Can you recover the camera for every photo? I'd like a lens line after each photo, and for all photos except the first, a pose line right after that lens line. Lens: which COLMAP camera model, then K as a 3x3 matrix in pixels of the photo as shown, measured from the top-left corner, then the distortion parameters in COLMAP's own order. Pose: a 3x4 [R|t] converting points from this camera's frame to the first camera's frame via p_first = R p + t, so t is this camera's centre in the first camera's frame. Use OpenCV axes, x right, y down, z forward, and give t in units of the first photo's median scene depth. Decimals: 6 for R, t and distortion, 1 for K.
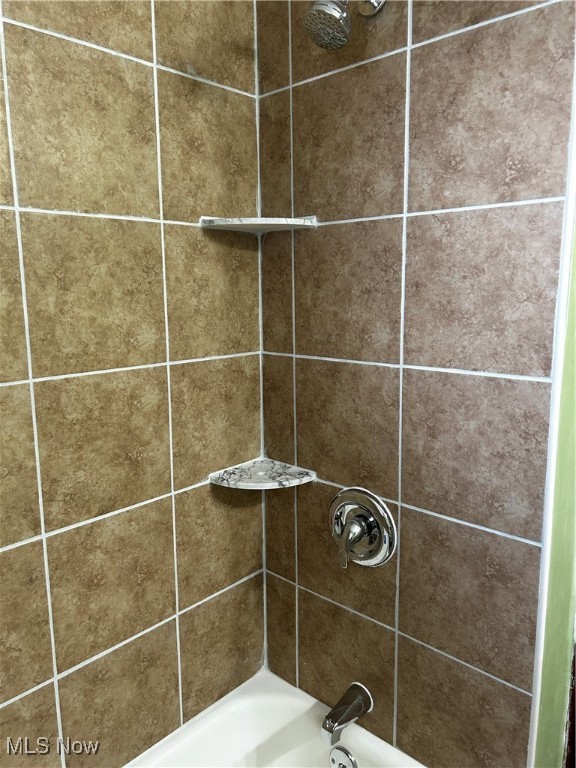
lens RADIAL K [[580.6, 0, 286.7], [0, 580.6, 387.7], [0, 0, 1]] dist [0.053722, -0.065502]
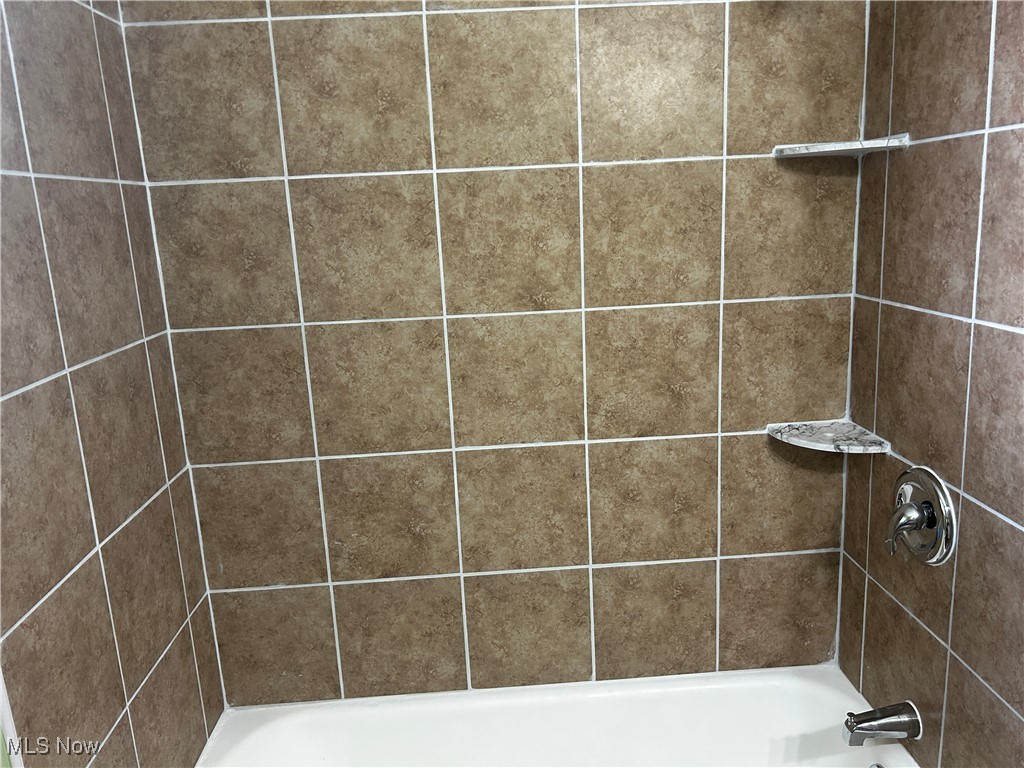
lens RADIAL K [[774.2, 0, 514.3], [0, 774.2, 382.5], [0, 0, 1]] dist [0.053722, -0.065502]
pose [[0.719467, 0.127385, -0.682745, 0.469224], [-0.083191, 0.991765, 0.097375, -0.005044], [0.689526, -0.013259, 0.724139, -0.203148]]
